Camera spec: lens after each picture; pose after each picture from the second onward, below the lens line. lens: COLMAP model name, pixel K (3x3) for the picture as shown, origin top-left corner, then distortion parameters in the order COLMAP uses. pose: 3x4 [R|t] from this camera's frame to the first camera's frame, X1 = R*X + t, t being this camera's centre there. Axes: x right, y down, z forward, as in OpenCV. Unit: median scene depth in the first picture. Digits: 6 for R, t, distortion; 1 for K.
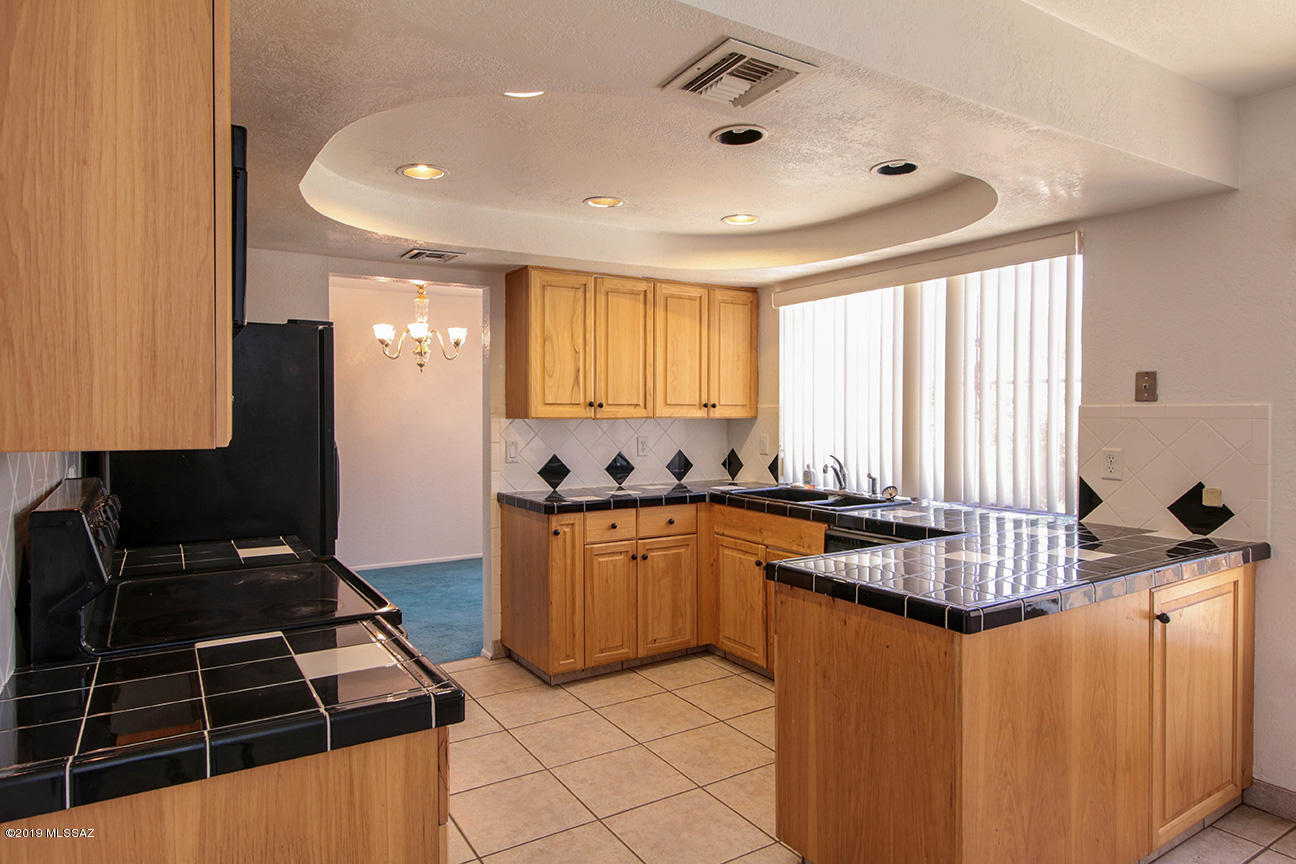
lens RADIAL K [[764.1, 0, 645.7], [0, 764.1, 428.7], [0, 0, 1]] dist [0.015540, -0.003910]
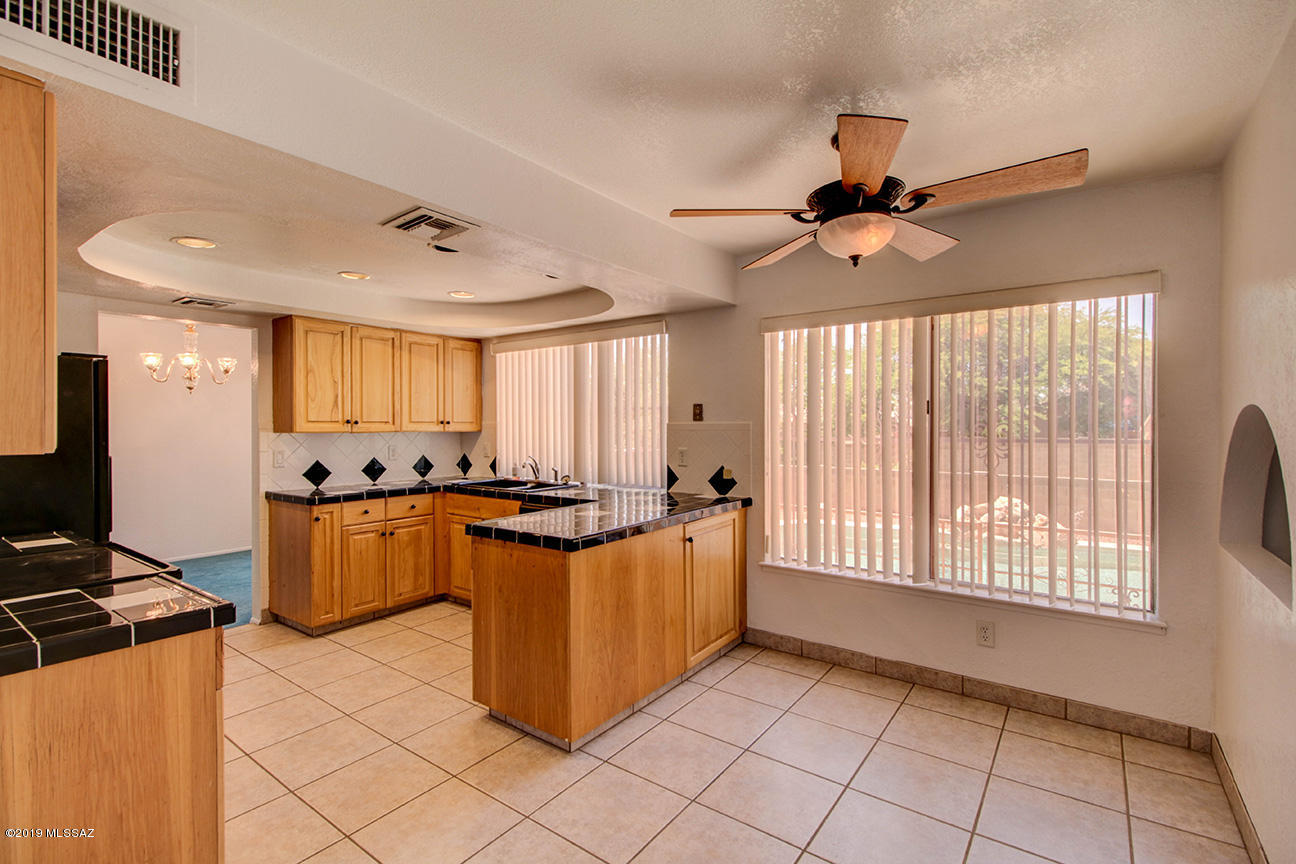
lens RADIAL K [[591.9, 0, 644.6], [0, 591.9, 430.7], [0, 0, 1]] dist [0.022858, -0.010486]
pose [[0.932119, -0.005113, 0.362116, 0.040936], [0.010250, 0.999872, -0.012266, 0.001902], [-0.362007, 0.015145, 0.932052, -0.178793]]
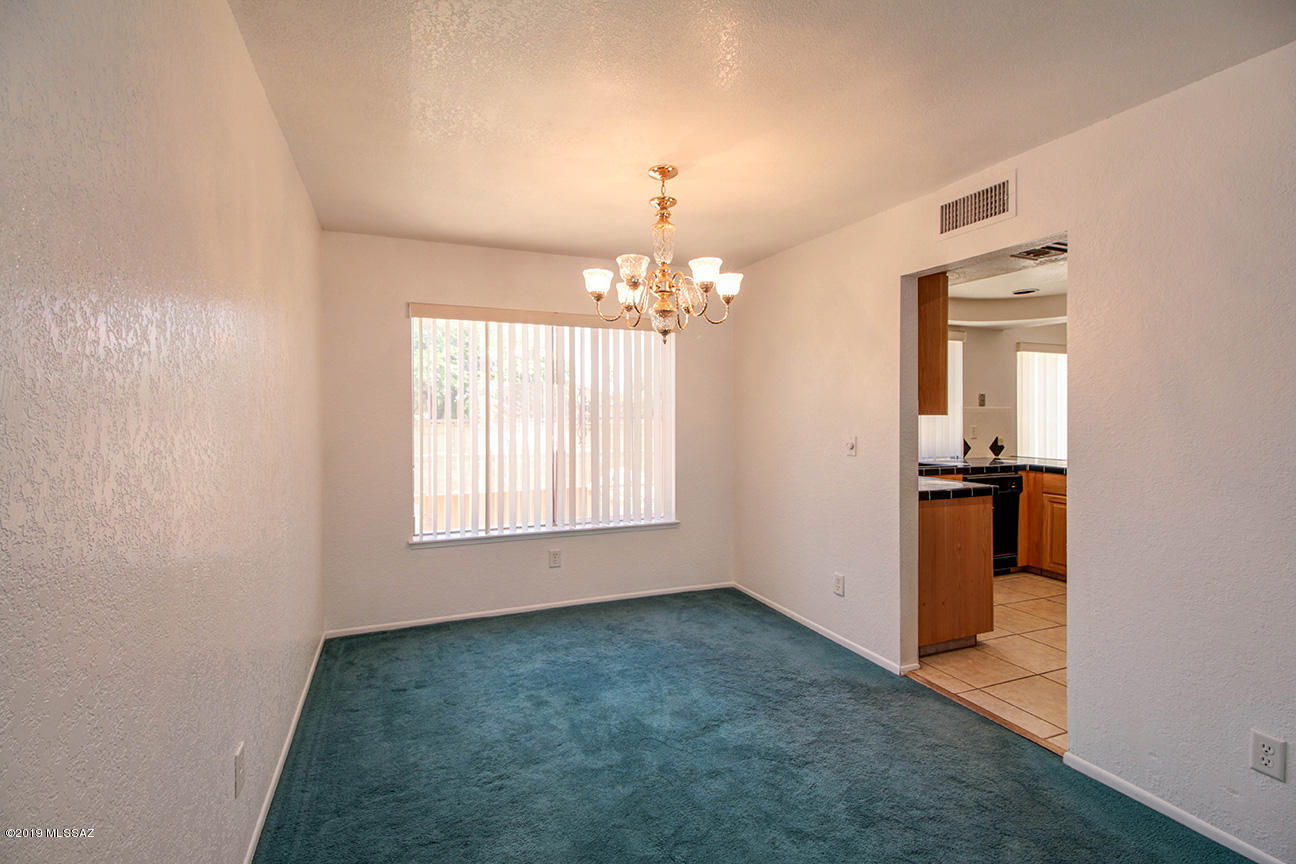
lens RADIAL K [[591.9, 0, 640.9], [0, 591.9, 418.9], [0, 0, 1]] dist [0.022858, -0.010486]
pose [[0.179052, -0.004340, 0.983830, -1.209646], [0.027256, 0.999628, -0.000550, -0.019431], [-0.983462, 0.026914, 0.179103, 1.462490]]
